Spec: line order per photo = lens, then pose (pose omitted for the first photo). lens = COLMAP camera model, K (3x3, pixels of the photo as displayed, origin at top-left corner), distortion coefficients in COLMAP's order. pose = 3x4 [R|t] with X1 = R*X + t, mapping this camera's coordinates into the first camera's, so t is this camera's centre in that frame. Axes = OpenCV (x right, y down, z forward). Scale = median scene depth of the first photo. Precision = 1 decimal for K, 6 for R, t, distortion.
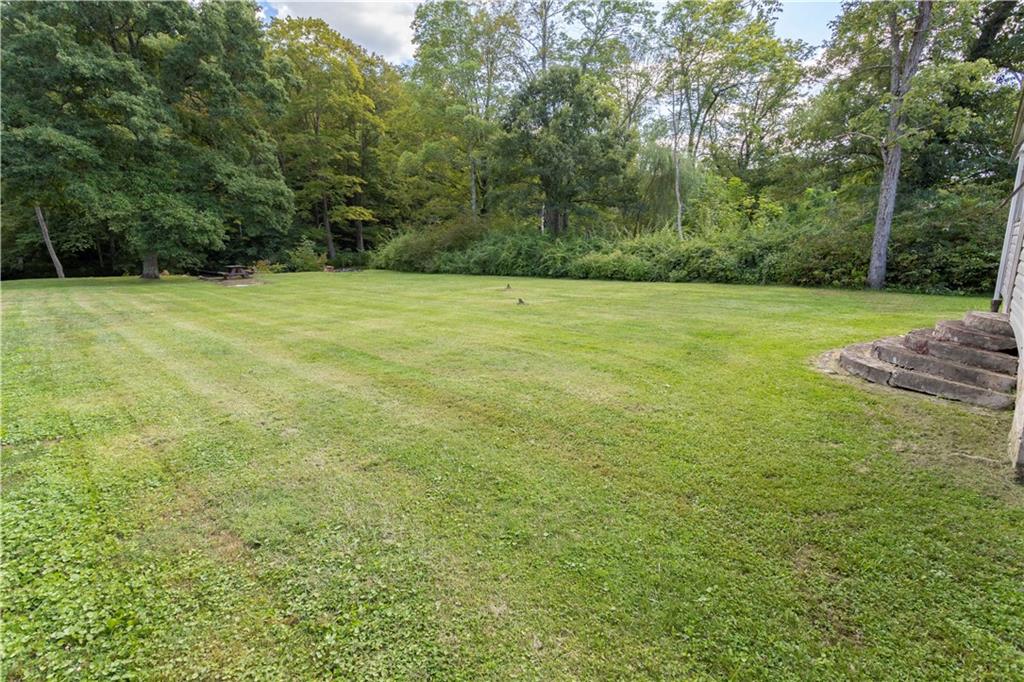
lens RADIAL K [[481.4, 0, 511.7], [0, 481.4, 340.4], [0, 0, 1]] dist [0.000013, 0.002863]
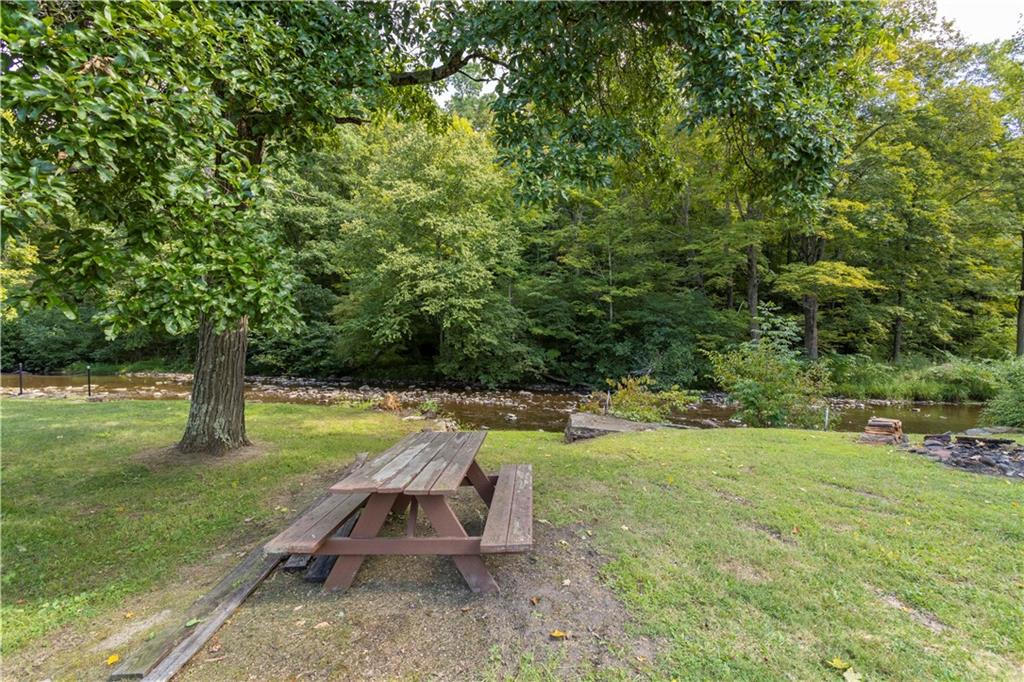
lens RADIAL K [[481.4, 0, 512.7], [0, 481.4, 340.0], [0, 0, 1]] dist [0.000013, 0.002863]
pose [[0.744302, 0.014898, -0.667677, -0.254515], [-0.145404, 0.979383, -0.140238, -0.095544], [0.651822, 0.201462, 0.731123, 0.492490]]
